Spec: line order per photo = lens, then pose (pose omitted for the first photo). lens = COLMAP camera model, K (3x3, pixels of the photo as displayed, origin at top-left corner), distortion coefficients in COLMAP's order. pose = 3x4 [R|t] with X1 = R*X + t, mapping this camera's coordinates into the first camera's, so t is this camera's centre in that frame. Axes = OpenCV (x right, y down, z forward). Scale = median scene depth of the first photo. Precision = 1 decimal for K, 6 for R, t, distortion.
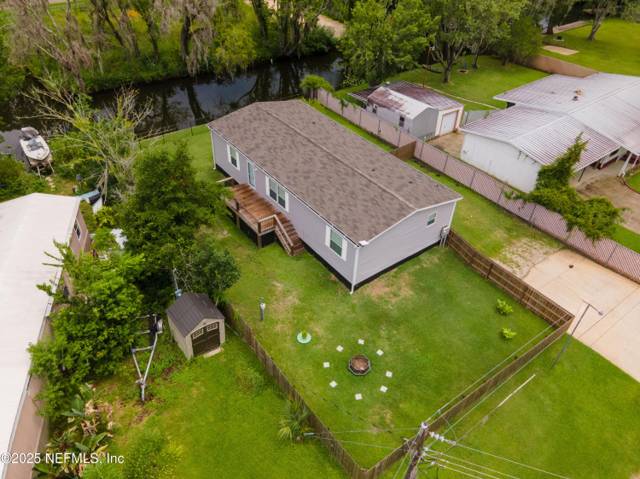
lens RADIAL K [[446.9, 0, 320.5], [0, 446.9, 239.3], [0, 0, 1]] dist [0.042159, 0.001697]
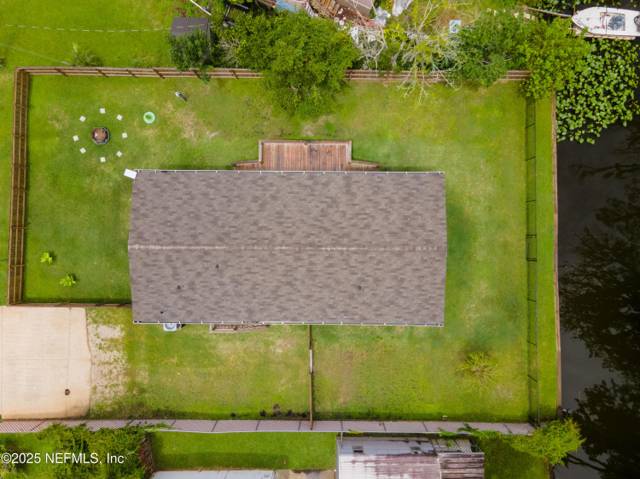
lens RADIAL K [[446.9, 0, 320.5], [0, 446.9, 239.1], [0, 0, 1]] dist [0.042159, 0.001697]
pose [[-0.614591, 0.788012, -0.036265, -0.017577], [-0.535629, -0.383119, 0.752543, -1.044328], [0.579119, 0.481931, 0.657544, 0.610701]]
